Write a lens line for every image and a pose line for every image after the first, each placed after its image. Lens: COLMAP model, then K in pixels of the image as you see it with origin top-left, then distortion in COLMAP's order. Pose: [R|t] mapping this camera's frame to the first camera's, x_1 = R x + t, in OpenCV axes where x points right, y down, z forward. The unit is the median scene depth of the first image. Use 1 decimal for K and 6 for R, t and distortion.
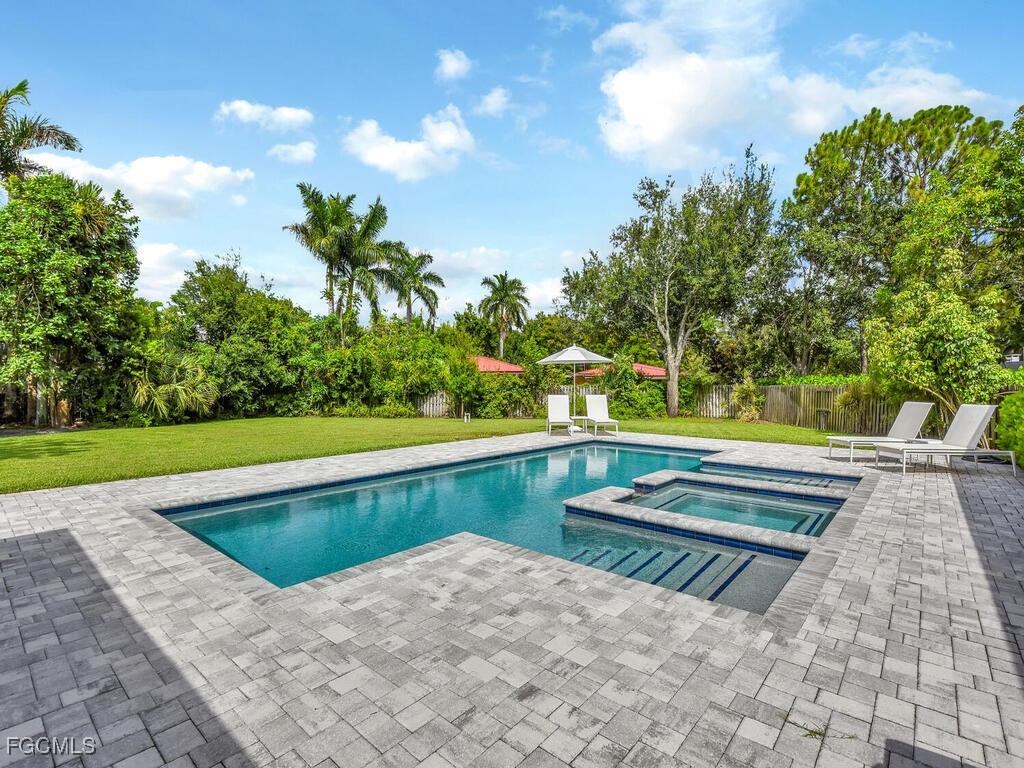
lens RADIAL K [[493.8, 0, 512.0], [0, 493.8, 384.0], [0, 0, 1]] dist [0.001262, -0.000201]
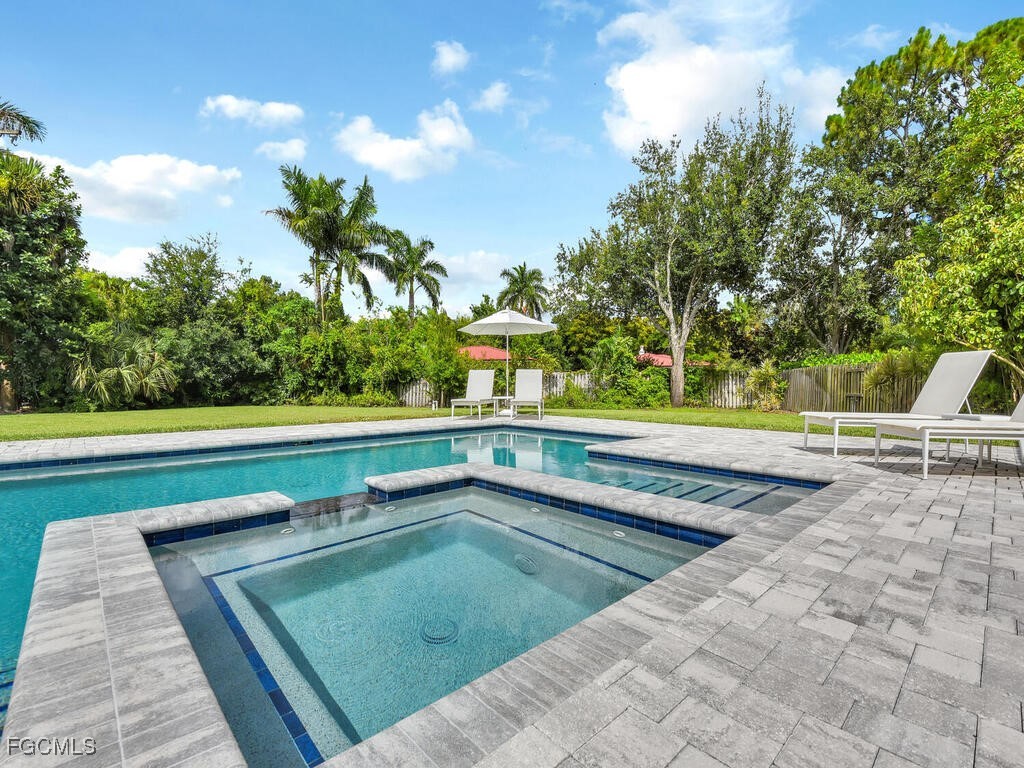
lens RADIAL K [[468.1, 0, 512.0], [0, 468.1, 384.0], [0, 0, 1]] dist [-0.002001, -0.004996]
pose [[0.993236, -0.003254, -0.116069, 0.135594], [0.003259, 0.999995, -0.000150, 0.026681], [0.116069, -0.000229, 0.993241, 0.149949]]
